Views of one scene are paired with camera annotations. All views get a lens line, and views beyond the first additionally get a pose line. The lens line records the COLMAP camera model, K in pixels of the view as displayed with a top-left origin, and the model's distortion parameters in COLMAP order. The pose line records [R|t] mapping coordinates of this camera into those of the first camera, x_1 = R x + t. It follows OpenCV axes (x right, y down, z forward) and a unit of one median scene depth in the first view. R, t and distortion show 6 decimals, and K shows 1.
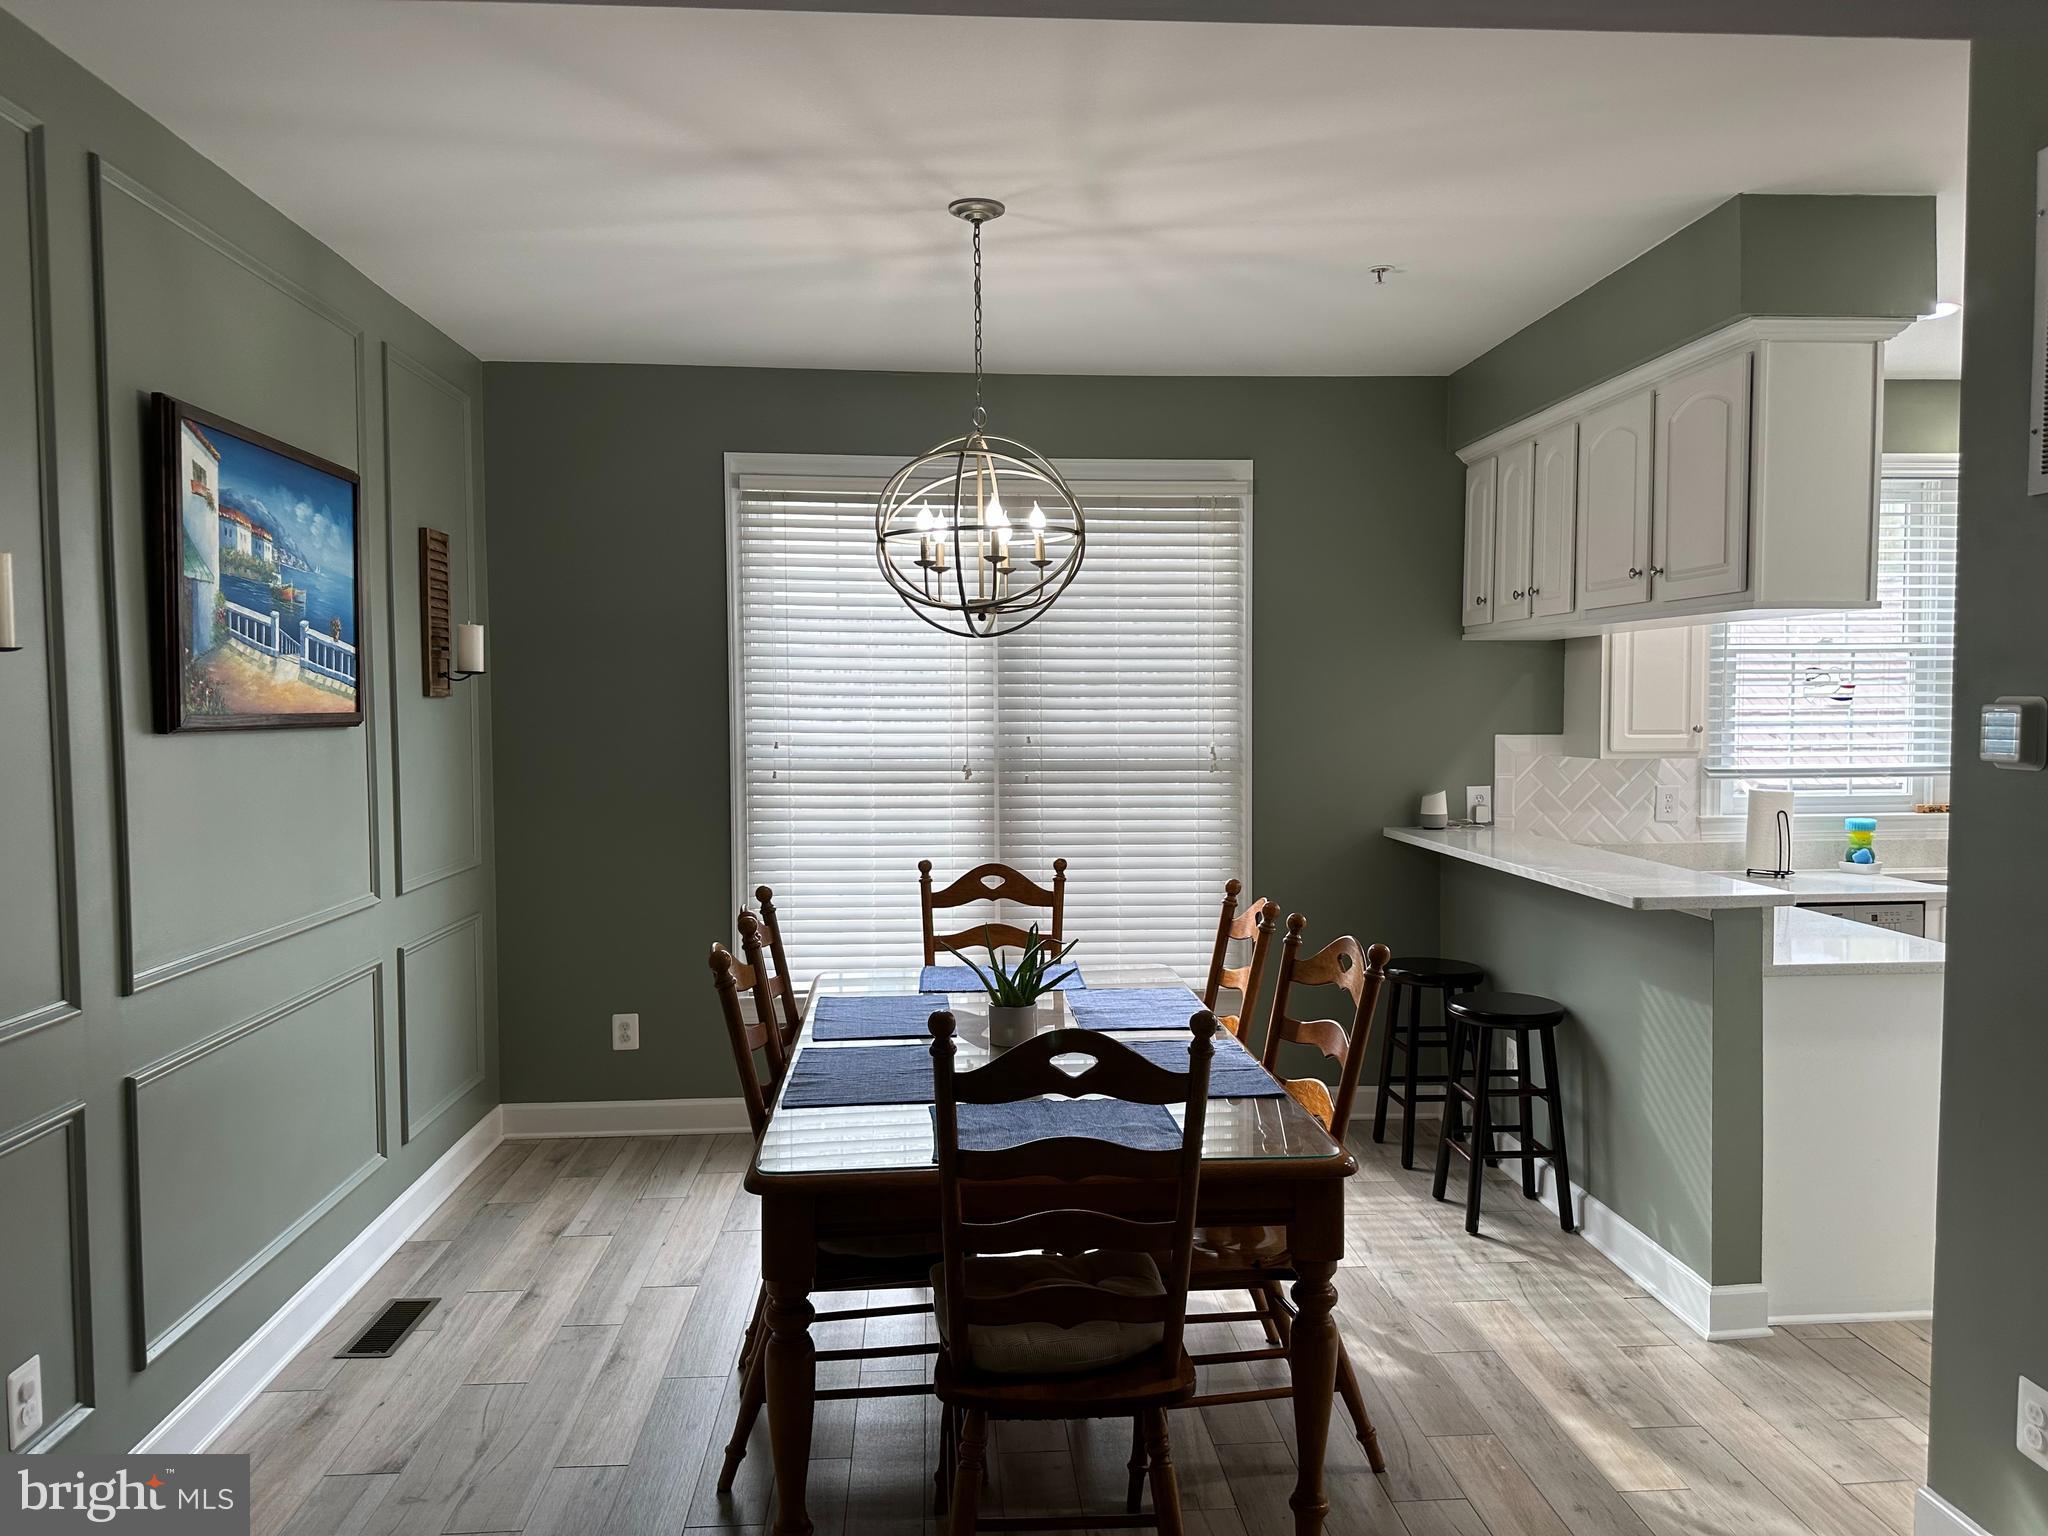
lens RADIAL K [[1455.4, 0, 1035.2], [0, 1455.4, 766.0], [0, 0, 1]] dist [0.104795, -0.137058]
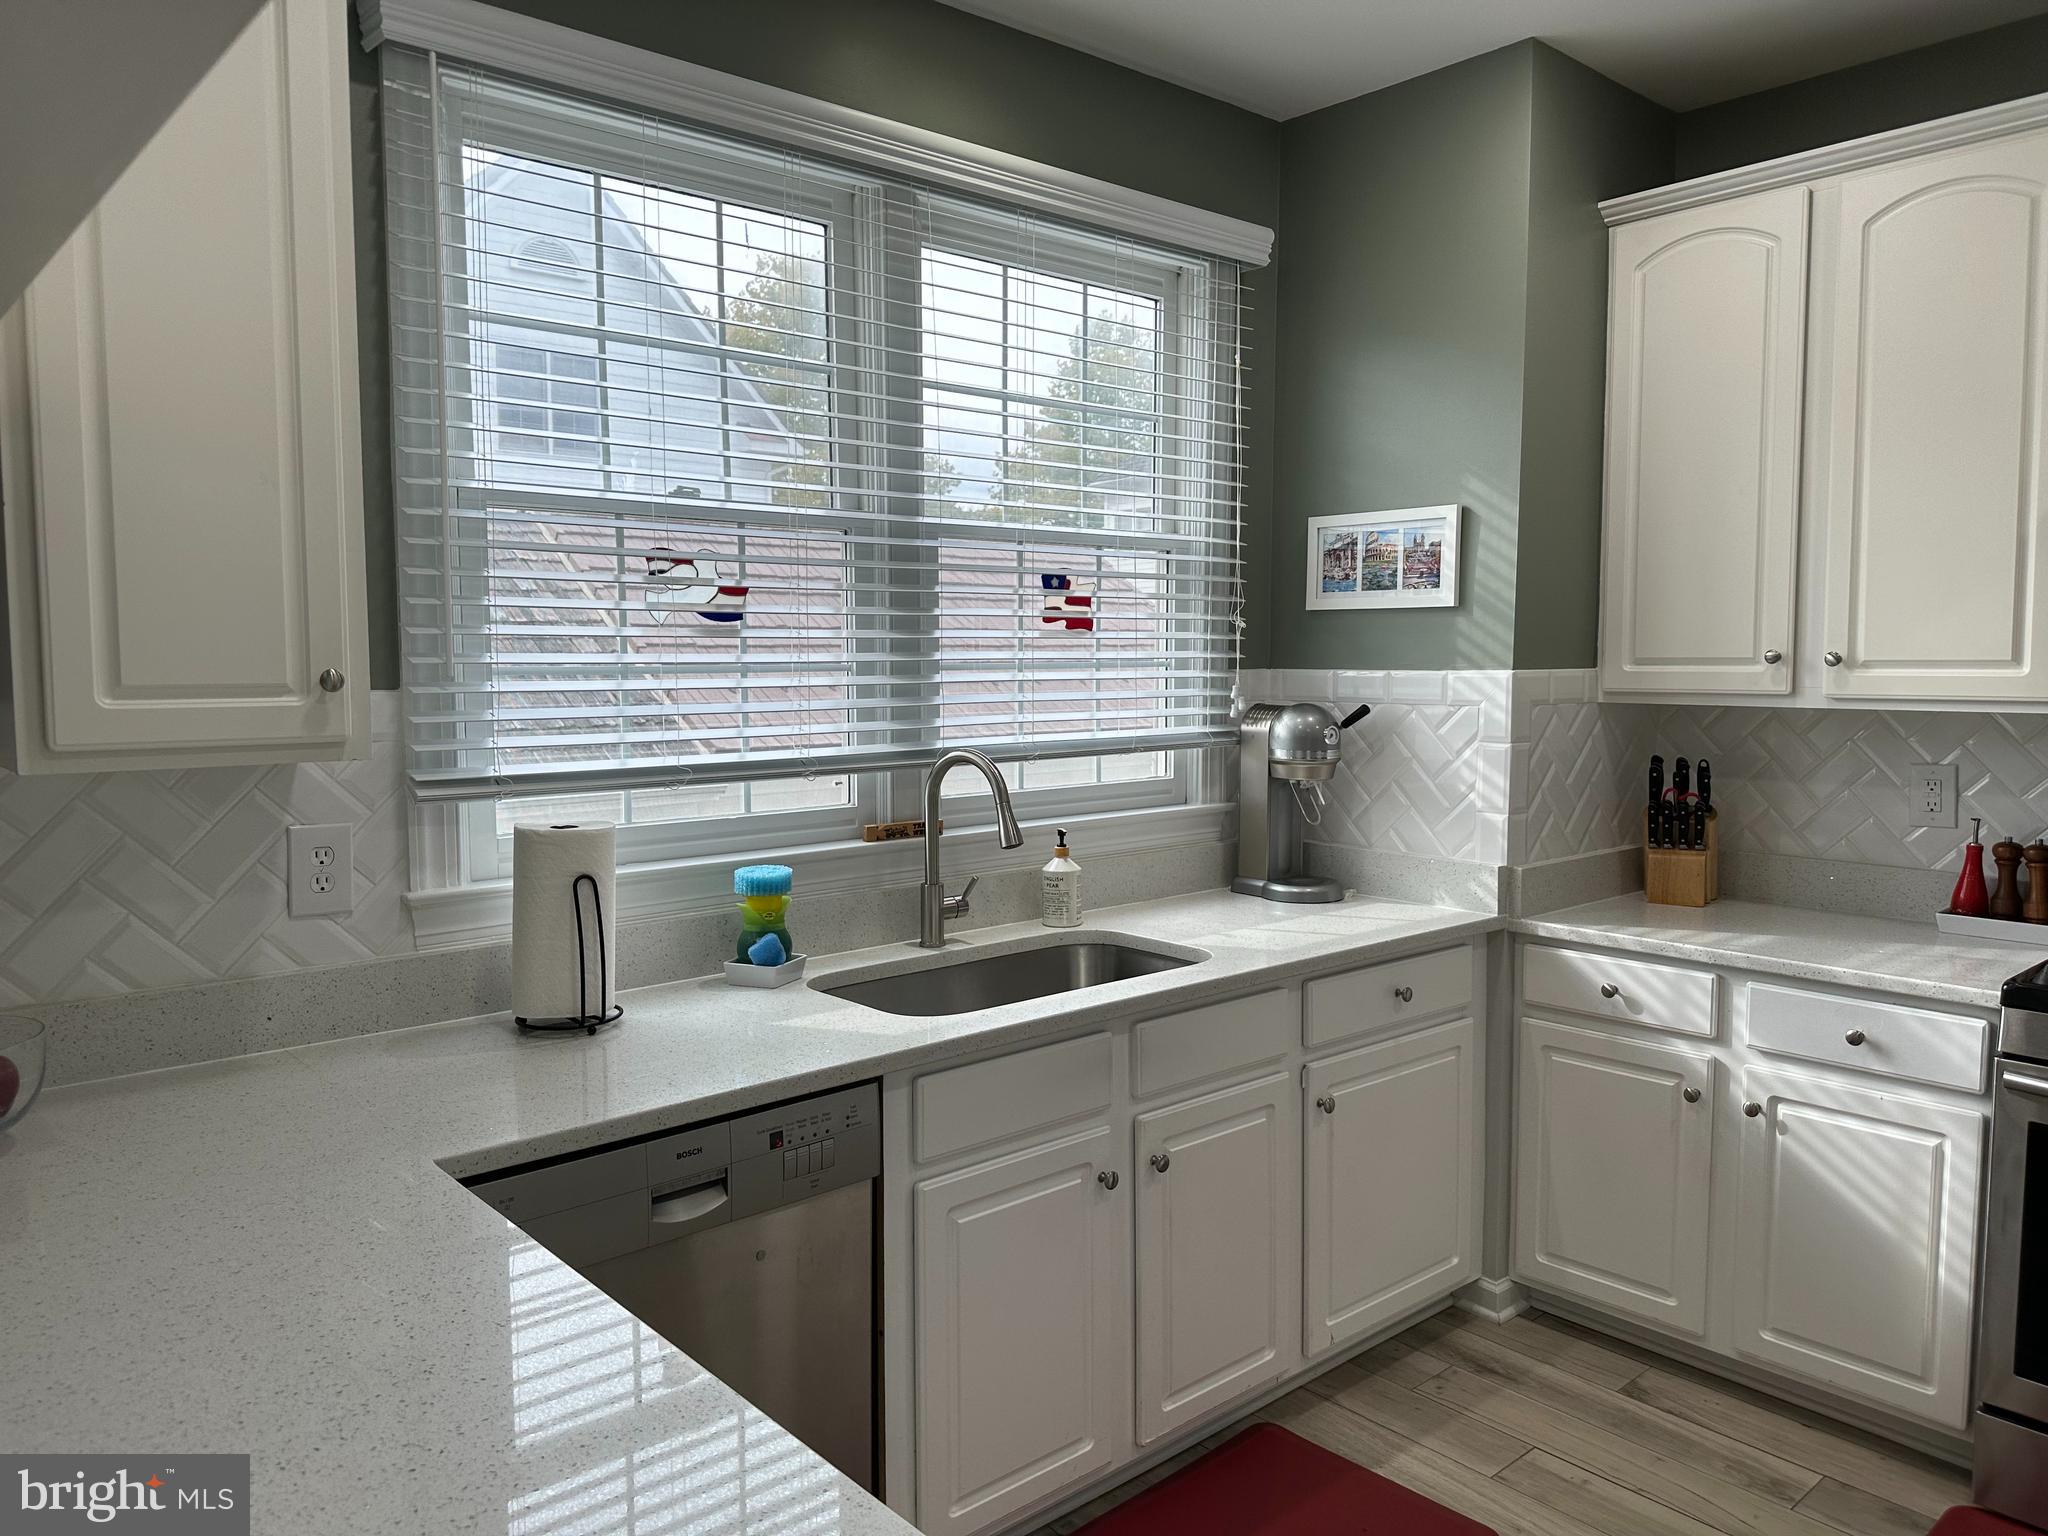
lens RADIAL K [[1455.4, 0, 1035.2], [0, 1455.4, 766.0], [0, 0, 1]] dist [0.104795, -0.137058]
pose [[0.803516, -0.041524, 0.593833, 0.350230], [0.024474, 0.999025, 0.036740, -0.012315], [-0.594780, -0.014988, 0.803749, 0.572343]]
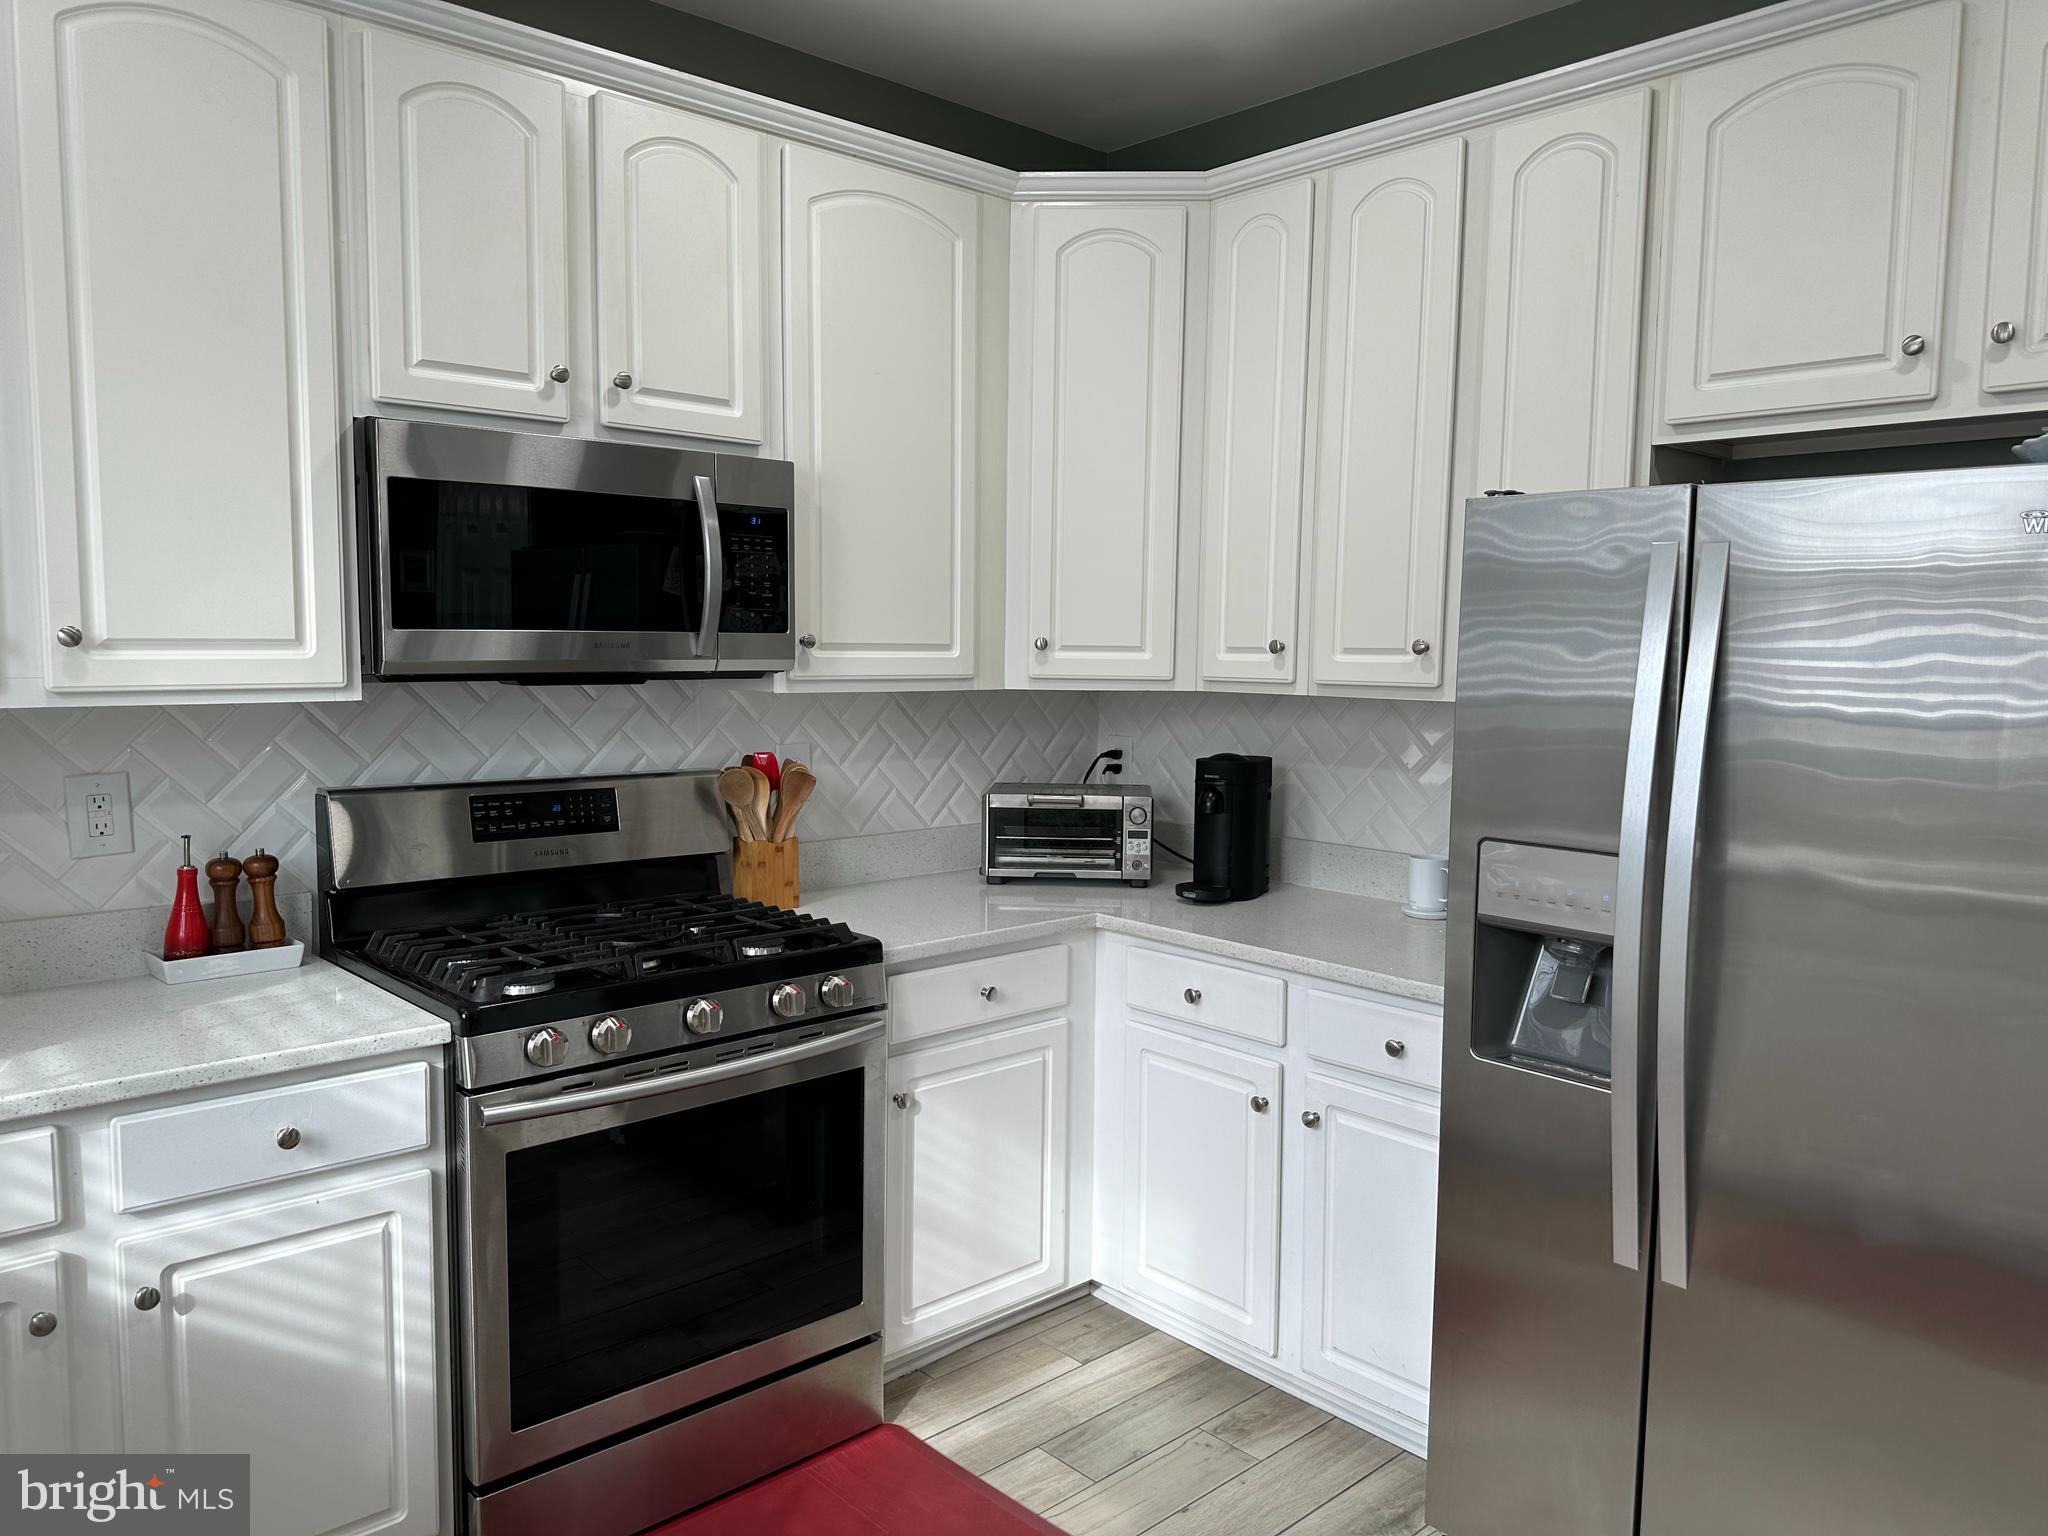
lens RADIAL K [[1455.4, 0, 1035.2], [0, 1455.4, 766.0], [0, 0, 1]] dist [0.104795, -0.137058]
pose [[-0.617256, -0.070057, 0.783637, 0.454392], [0.028151, 0.993423, 0.110986, -0.026532], [-0.786259, 0.090567, -0.611224, 0.873052]]
